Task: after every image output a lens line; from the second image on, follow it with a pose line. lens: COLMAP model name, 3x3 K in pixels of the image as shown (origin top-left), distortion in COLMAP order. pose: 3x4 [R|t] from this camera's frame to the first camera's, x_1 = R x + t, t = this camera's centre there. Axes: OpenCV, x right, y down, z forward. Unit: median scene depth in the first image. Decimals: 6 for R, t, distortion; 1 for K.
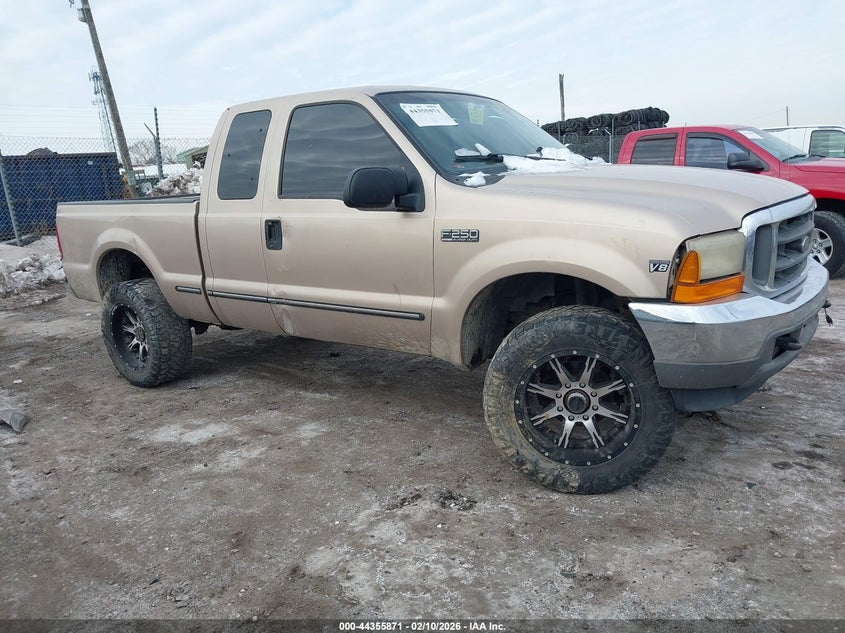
lens RADIAL K [[635.0, 0, 422.5], [0, 635.0, 316.5], [0, 0, 1]] dist [0.073482, -0.111901]
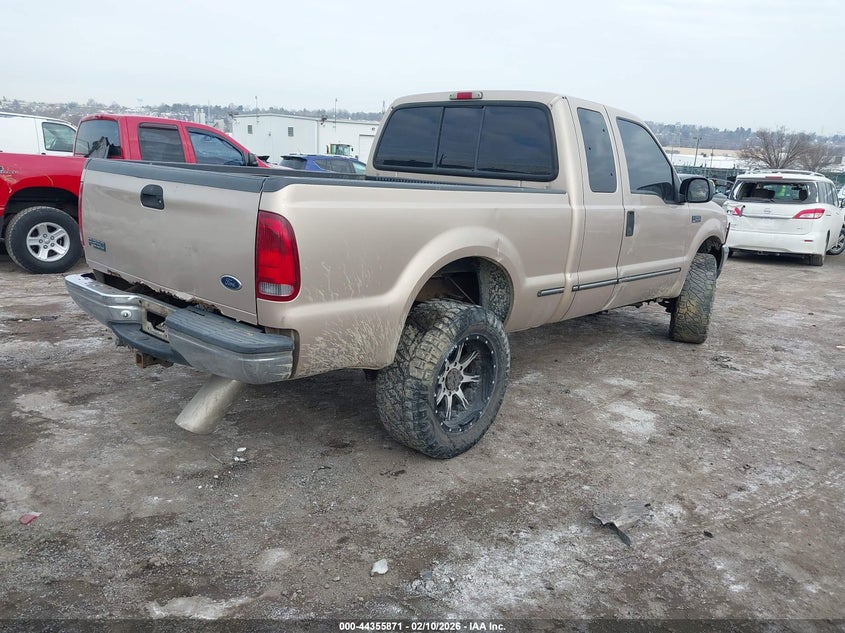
lens RADIAL K [[635.0, 0, 422.5], [0, 635.0, 316.5], [0, 0, 1]] dist [0.073482, -0.111901]
pose [[0.114024, -0.165435, 0.979607, -1.526431], [0.153895, 0.977077, 0.147095, -0.201242], [-0.981486, 0.133985, 0.136870, 1.285450]]
